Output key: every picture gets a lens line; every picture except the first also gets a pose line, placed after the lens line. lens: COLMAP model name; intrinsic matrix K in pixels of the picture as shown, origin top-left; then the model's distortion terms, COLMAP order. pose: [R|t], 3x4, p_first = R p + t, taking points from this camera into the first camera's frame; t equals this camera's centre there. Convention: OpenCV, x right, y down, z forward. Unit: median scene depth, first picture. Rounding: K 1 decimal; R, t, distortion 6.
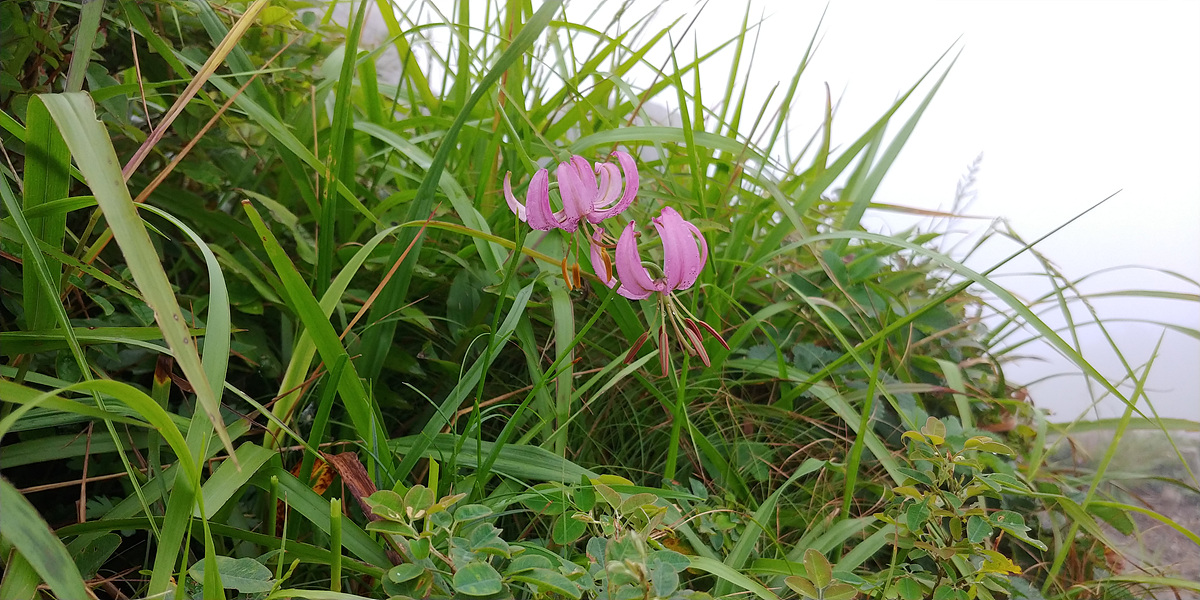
lens RADIAL K [[1149.1, 0, 600.2], [0, 1149.1, 301.4], [0, 0, 1]] dist [0.020634, 0.000000]
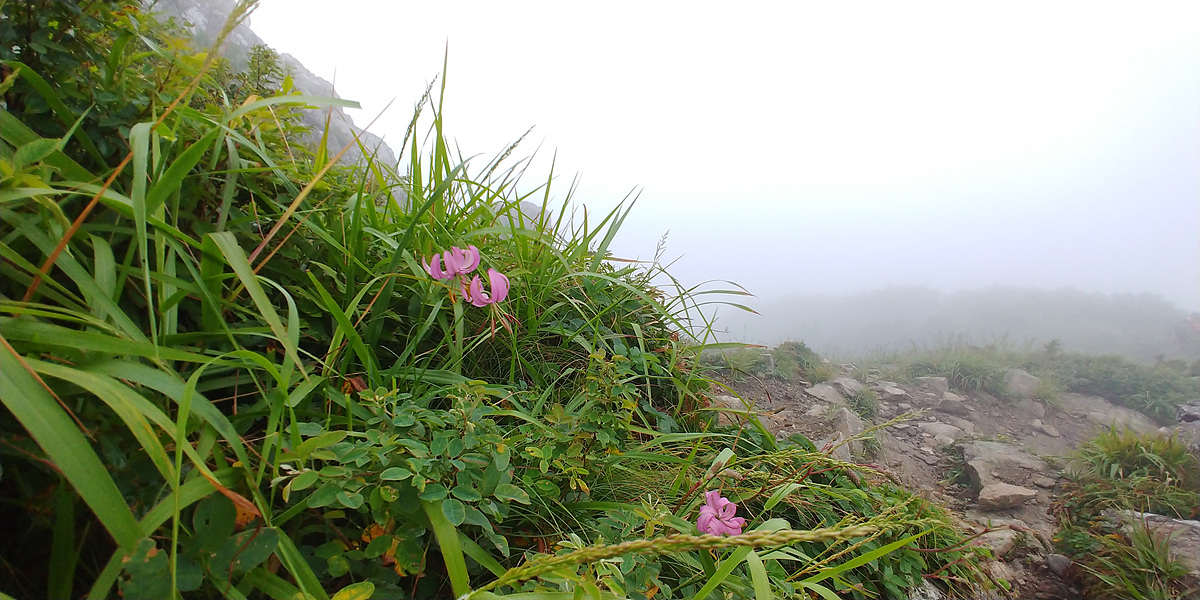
lens RADIAL K [[553.0, 0, 599.7], [0, 553.0, 299.4], [0, 0, 1]] dist [-0.002879, 0.001351]
pose [[0.985573, -0.038323, 0.164856, 0.067906], [0.037888, 0.999265, 0.005786, -0.010146], [-0.164957, 0.000543, 0.986301, -0.148408]]
